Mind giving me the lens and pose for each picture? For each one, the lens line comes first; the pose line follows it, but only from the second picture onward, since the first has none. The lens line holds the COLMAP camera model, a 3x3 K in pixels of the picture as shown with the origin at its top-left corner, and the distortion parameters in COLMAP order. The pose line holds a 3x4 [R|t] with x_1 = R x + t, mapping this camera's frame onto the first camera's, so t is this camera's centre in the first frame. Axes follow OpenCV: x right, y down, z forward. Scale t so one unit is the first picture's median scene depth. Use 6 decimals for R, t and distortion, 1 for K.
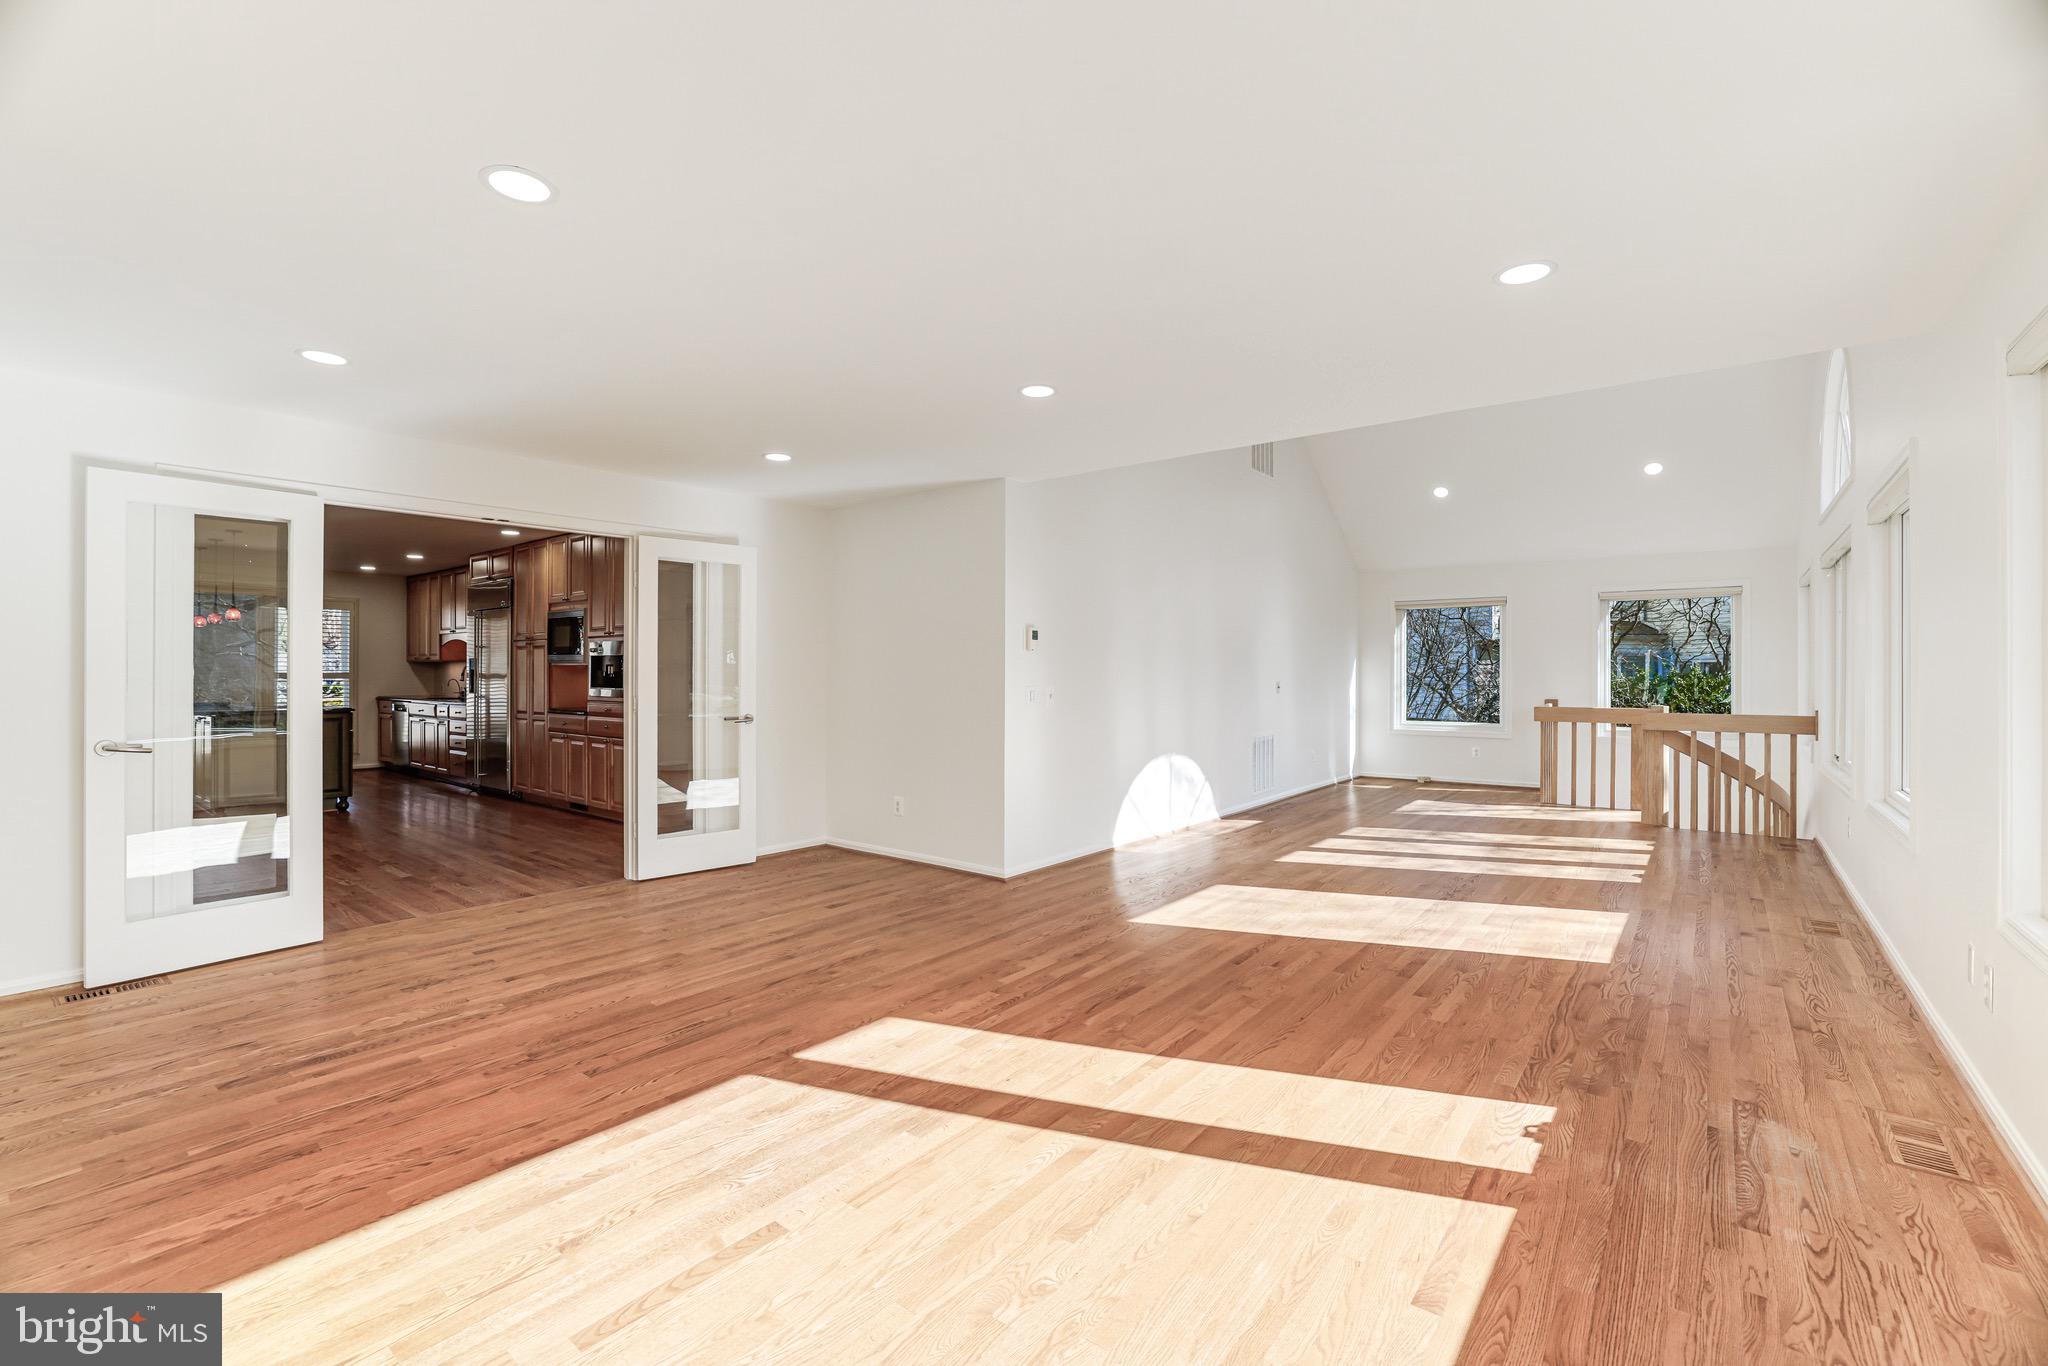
lens RADIAL K [[866.9, 0, 1014.8], [0, 866.9, 675.1], [0, 0, 1]] dist [-0.025534, 0.005558]
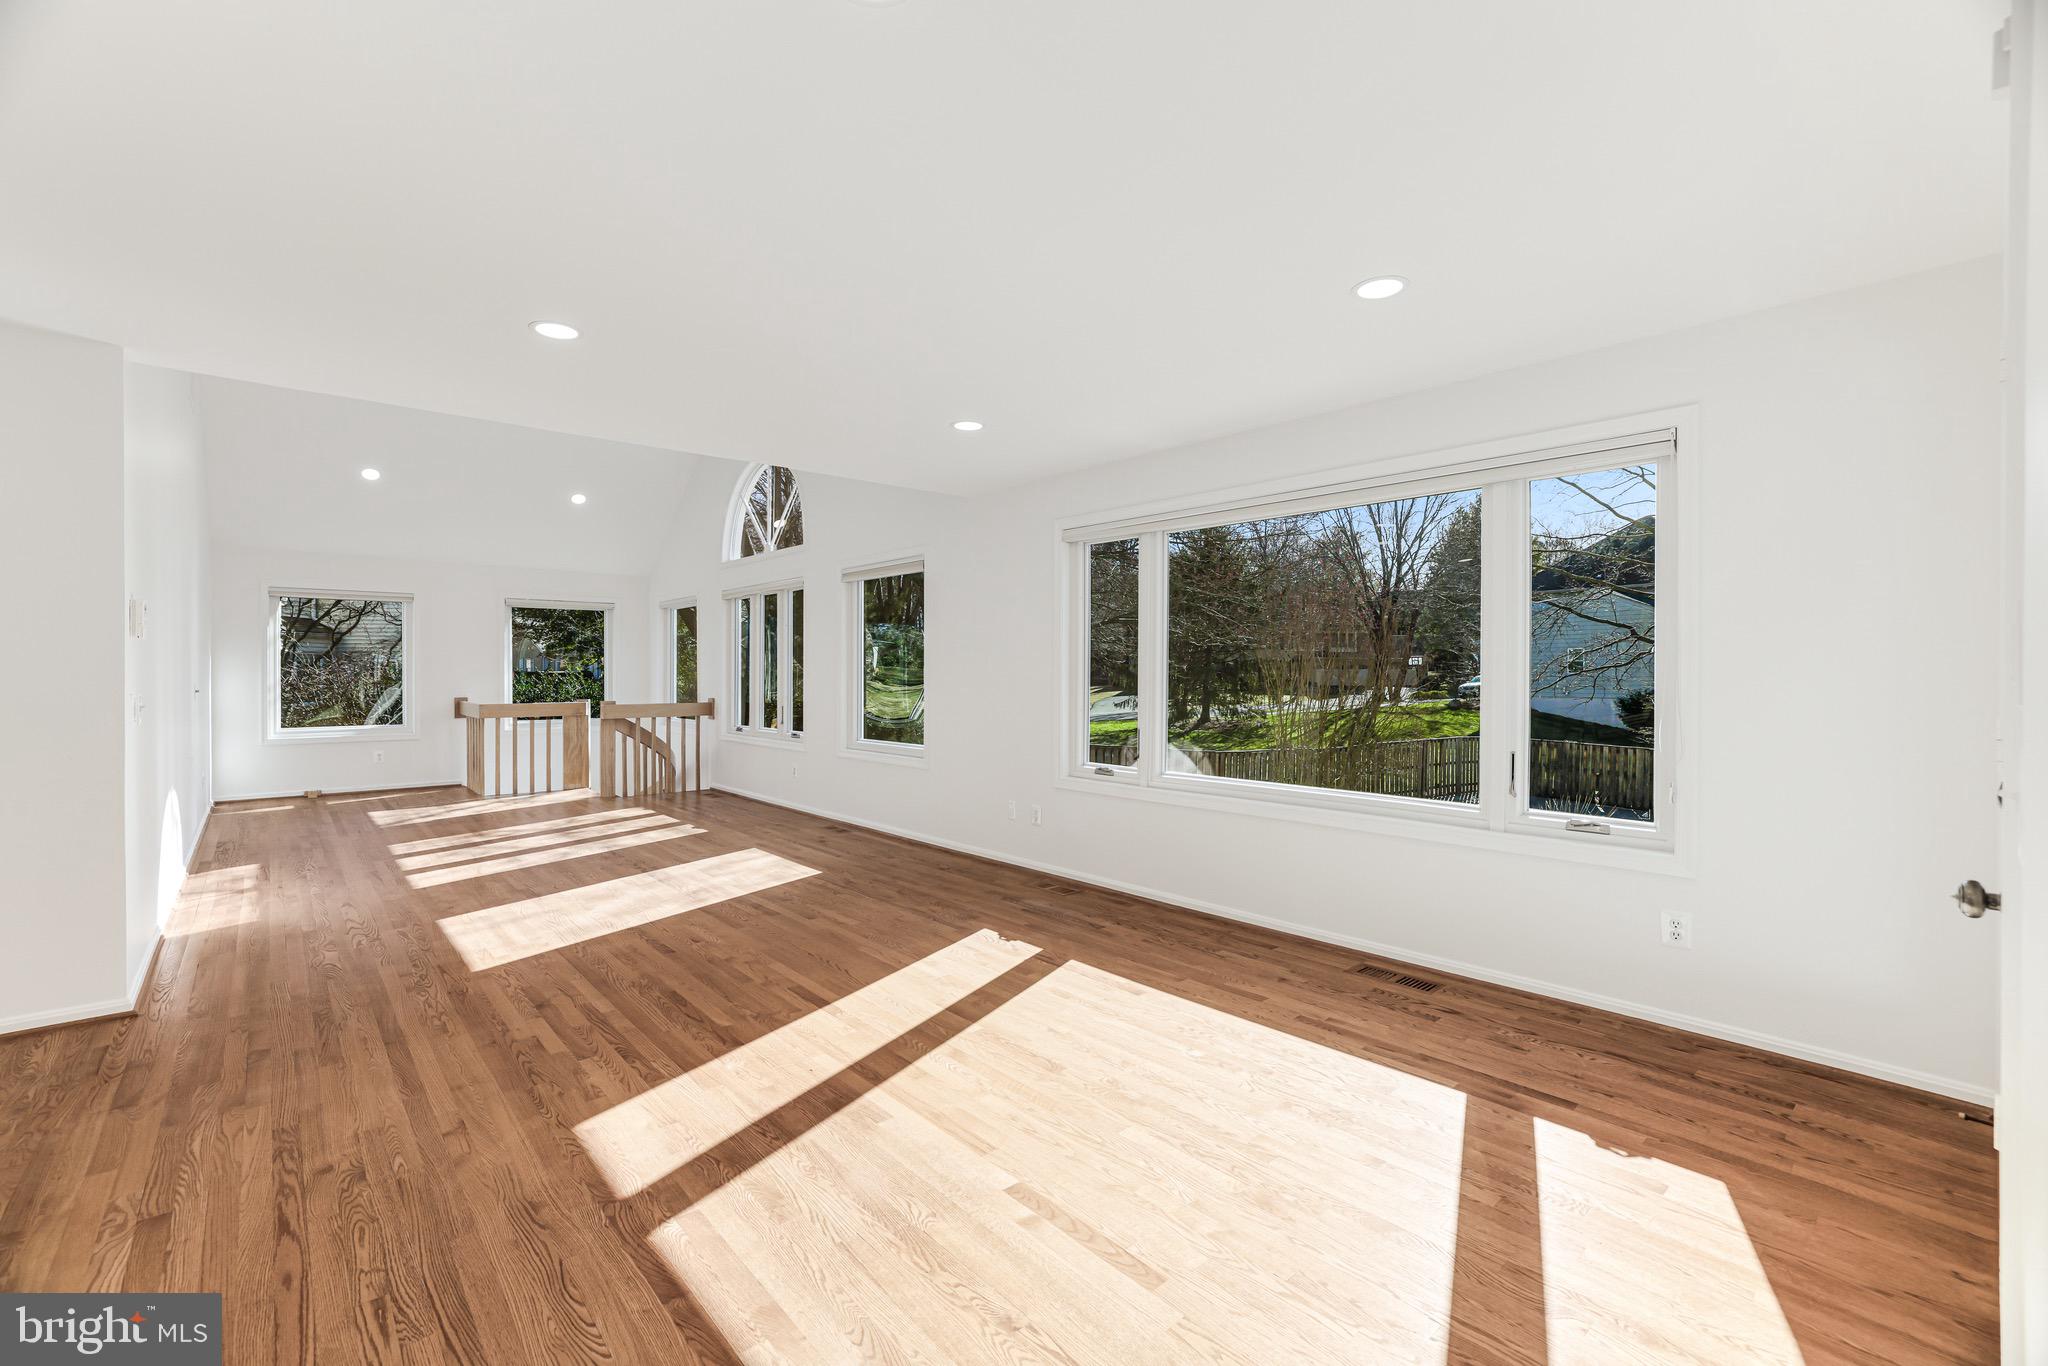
lens RADIAL K [[866.9, 0, 1015.5], [0, 866.9, 682.0], [0, 0, 1]] dist [-0.025534, 0.005558]
pose [[0.176478, -0.006911, 0.984280, -0.816331], [-0.000322, 0.999975, 0.007078, 0.005985], [-0.984305, -0.001566, 0.176471, 0.501388]]
